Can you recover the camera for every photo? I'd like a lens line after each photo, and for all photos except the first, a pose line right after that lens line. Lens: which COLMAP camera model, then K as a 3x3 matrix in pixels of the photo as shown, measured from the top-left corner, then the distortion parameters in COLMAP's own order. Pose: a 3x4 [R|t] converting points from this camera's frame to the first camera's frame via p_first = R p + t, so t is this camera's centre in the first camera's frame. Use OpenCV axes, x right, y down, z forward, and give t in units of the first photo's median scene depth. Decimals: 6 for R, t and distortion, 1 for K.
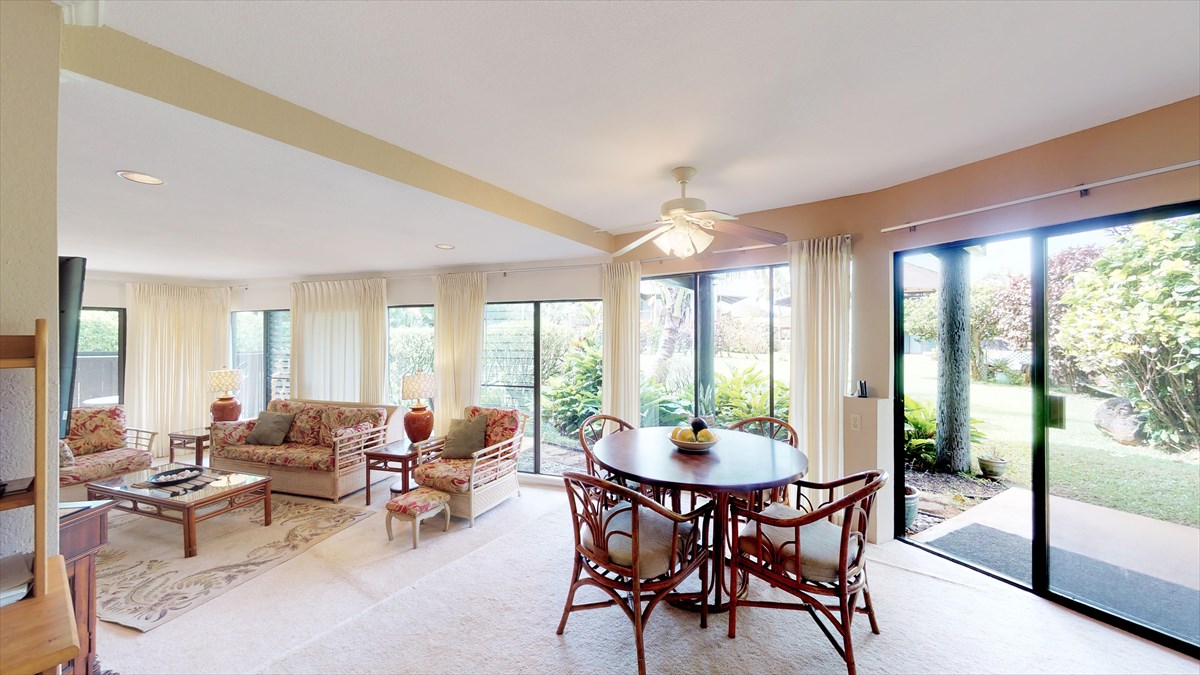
lens RADIAL K [[411.4, 0, 608.8], [0, 411.4, 337.3], [0, 0, 1]] dist [0.000484, 0.000105]
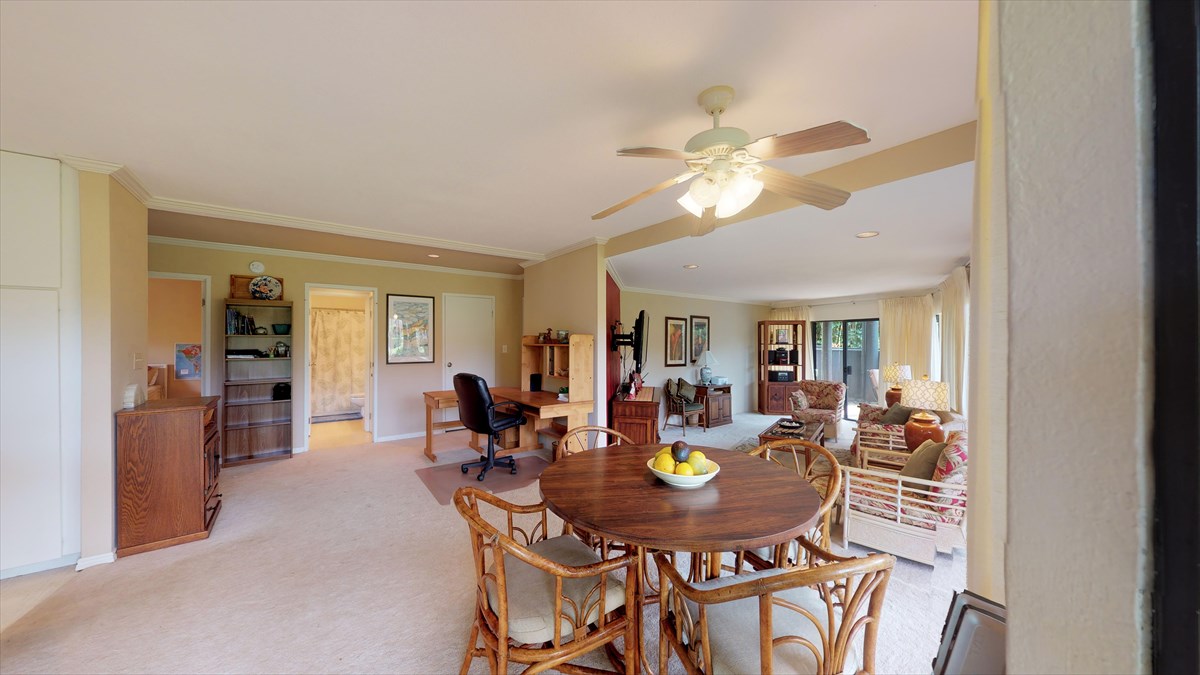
lens RADIAL K [[391.7, 0, 600.0], [0, 391.7, 337.5], [0, 0, 1]] dist [0.014472, 0.000011]
pose [[-0.301657, -0.008694, -0.953377, 0.526277], [0.002310, 0.999949, -0.009850, 0.008472], [0.953414, -0.005174, -0.301621, 0.616289]]
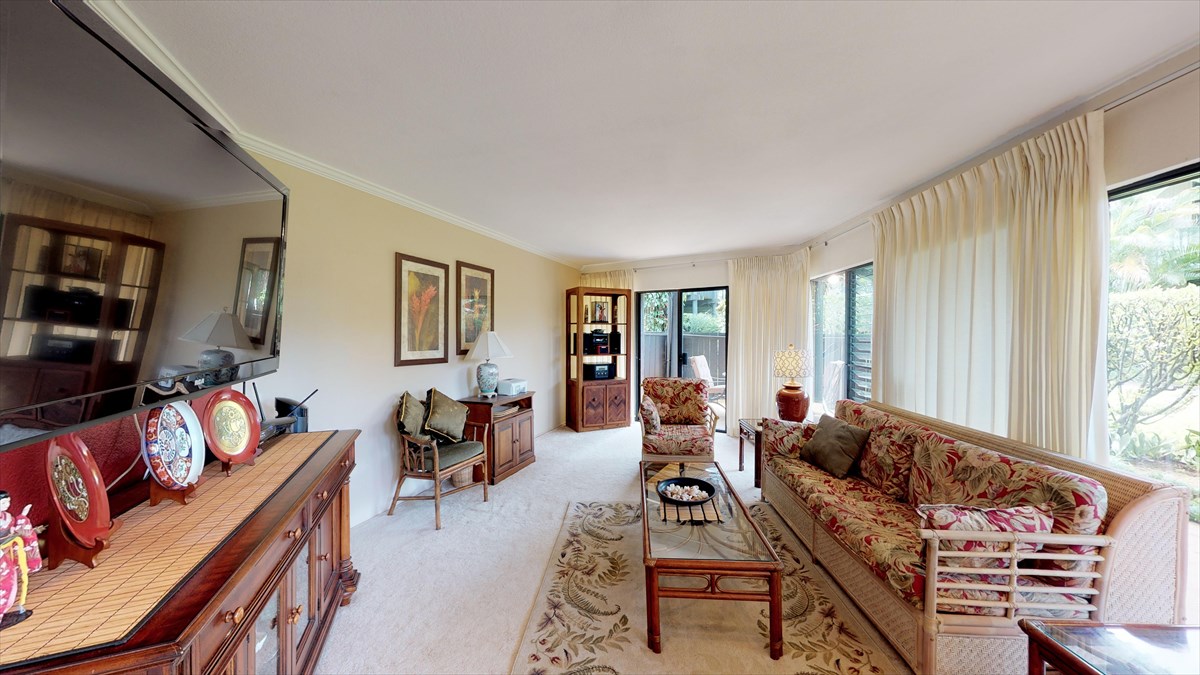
lens RADIAL K [[402.4, 0, 596.0], [0, 402.4, 339.0], [0, 0, 1]] dist [0.000508, 0.000077]
pose [[0.224126, 0.016664, -0.974418, -0.345054], [0.002749, 0.999839, 0.017731, 0.054412], [0.974556, -0.006653, 0.224044, 0.573294]]
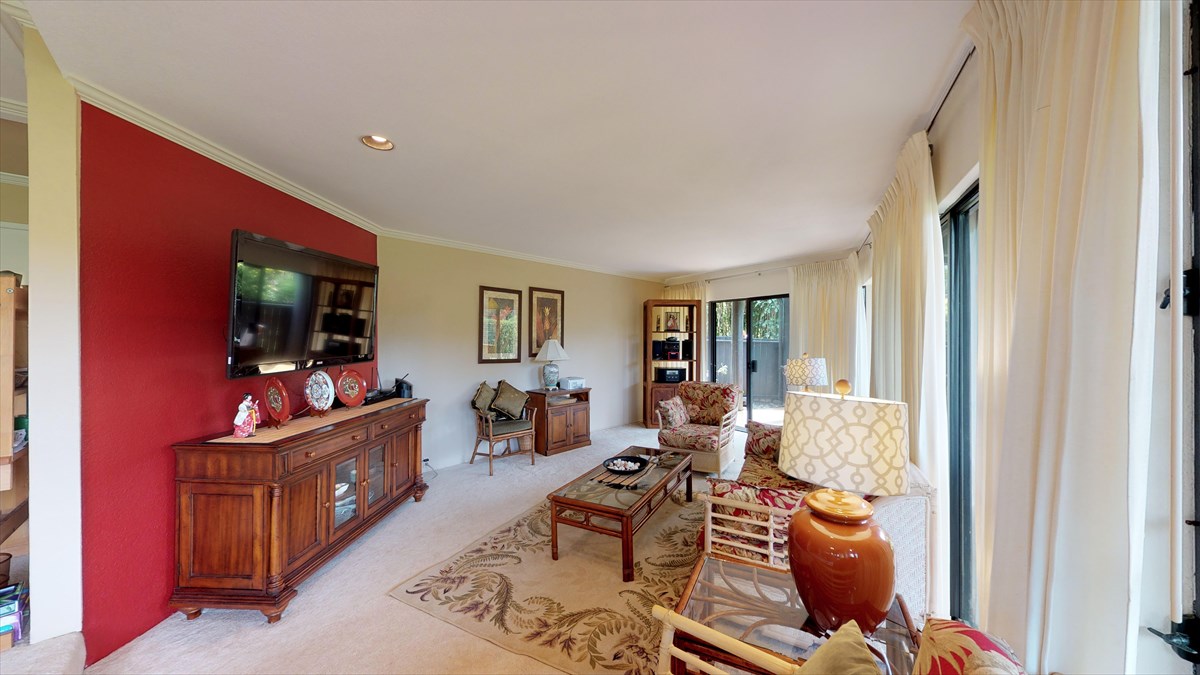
lens RADIAL K [[397.8, 0, 588.9], [0, 397.8, 338.2], [0, 0, 1]] dist [0.000128, -0.000073]
pose [[-0.196550, -0.000418, -0.980494, -0.150877], [0.001857, 0.999998, -0.000799, 0.050060], [0.980492, -0.001978, -0.196549, 0.891851]]
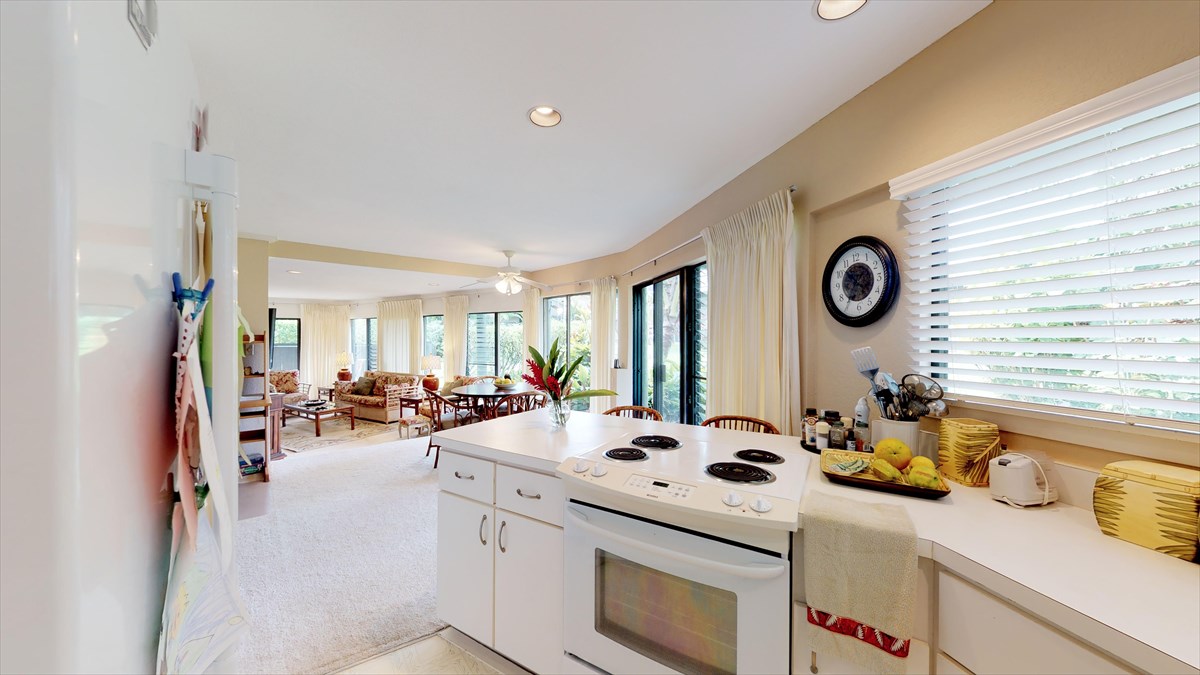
lens RADIAL K [[410.6, 0, 600.0], [0, 410.6, 337.5], [0, 0, 1]] dist [0.000339, -0.000008]
pose [[0.966820, 0.001589, -0.255453, 0.675877], [0.000660, 0.999962, 0.008721, -0.001734], [0.255457, -0.008600, 0.966782, -0.490713]]
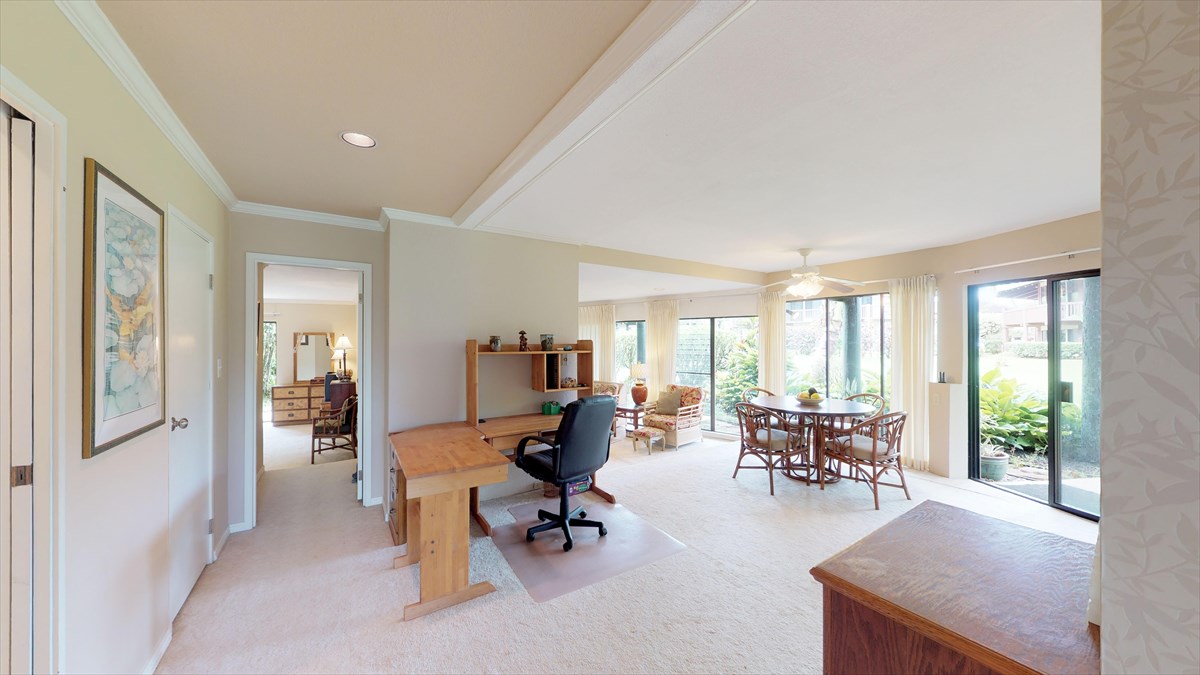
lens RADIAL K [[415.7, 0, 592.7], [0, 415.7, 339.1], [0, 0, 1]] dist [0.000206, 0.000007]
pose [[0.915686, -0.002511, -0.401887, 0.038988], [0.004579, 0.999981, 0.004186, -0.017453], [0.401868, -0.005674, 0.915680, -0.612384]]
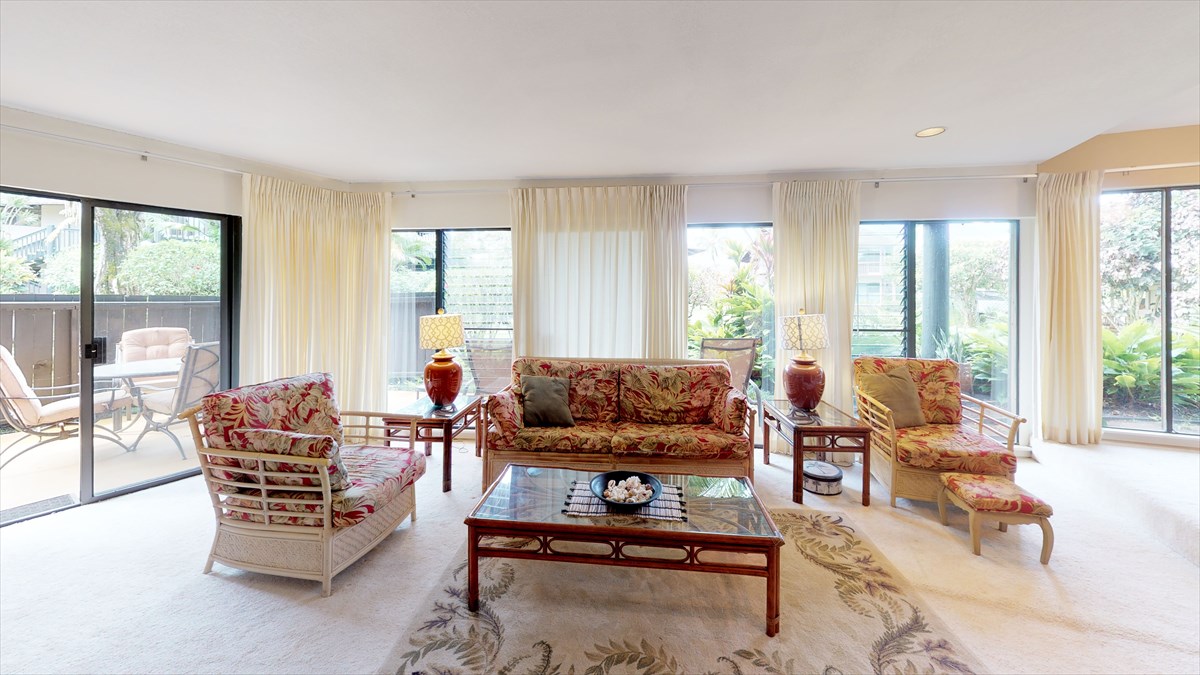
lens RADIAL K [[420.3, 0, 595.9], [0, 420.3, 295.0], [0, 0, 1]] dist [-0.000397, 0.000018]
pose [[0.977167, 0.002461, 0.212458, -0.993835], [-0.003250, 0.999989, 0.003364, 0.053436], [-0.212447, -0.003978, 0.977165, 0.356342]]
